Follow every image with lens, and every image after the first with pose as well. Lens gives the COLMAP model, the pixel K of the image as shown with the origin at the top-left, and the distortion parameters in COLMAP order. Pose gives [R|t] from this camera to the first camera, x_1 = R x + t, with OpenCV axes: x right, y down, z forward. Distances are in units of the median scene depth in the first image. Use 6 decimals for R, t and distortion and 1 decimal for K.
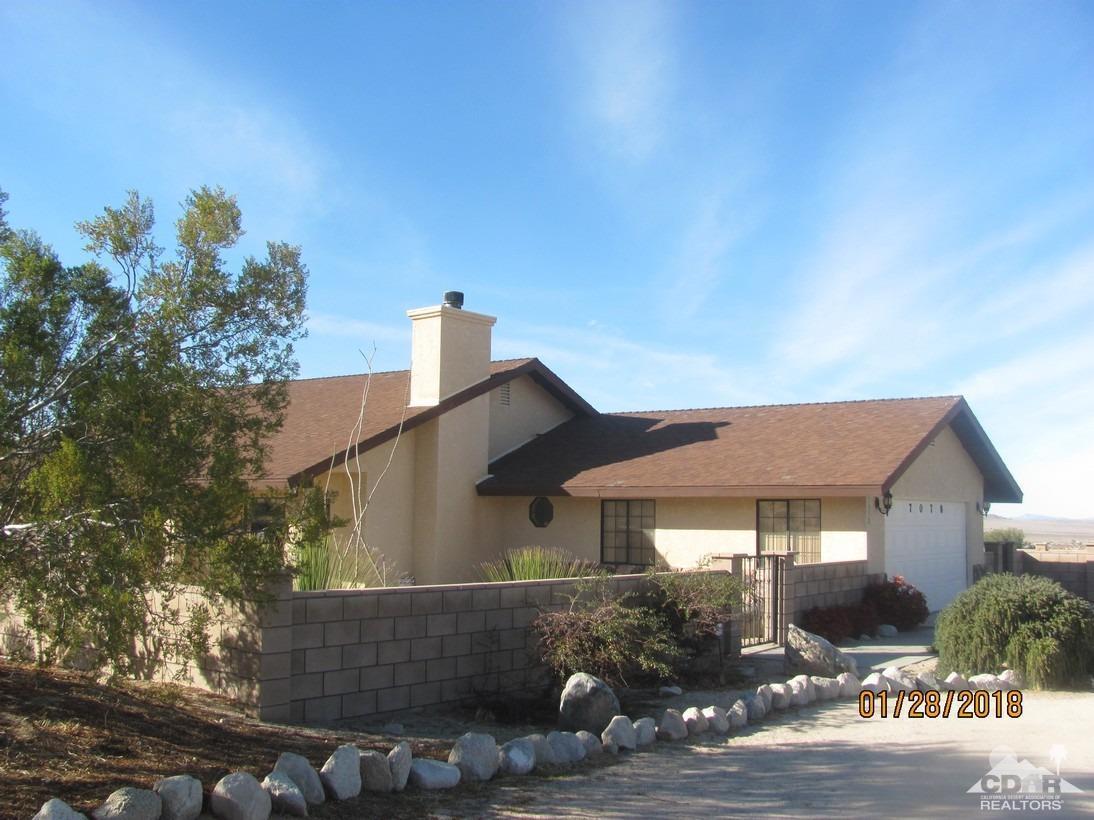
lens RADIAL K [[1170.7, 0, 551.9], [0, 1170.7, 411.6], [0, 0, 1]] dist [-0.144583, 0.000000]
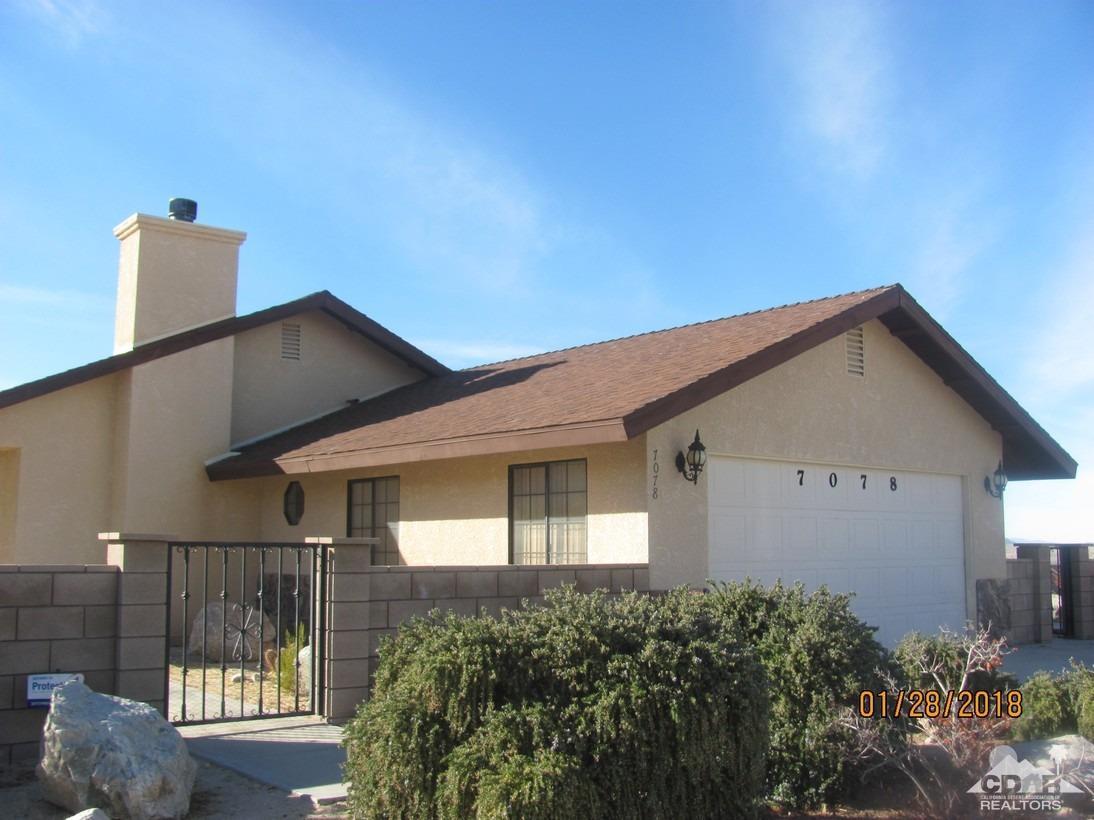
lens RADIAL K [[1170.7, 0, 542.0], [0, 1170.7, 411.6], [0, 0, 1]] dist [-0.144583, 0.000000]
pose [[0.976360, -0.038186, -0.212753, 0.292907], [0.031605, 0.998913, -0.034249, 0.062501], [0.213830, 0.026715, 0.976506, 0.375919]]
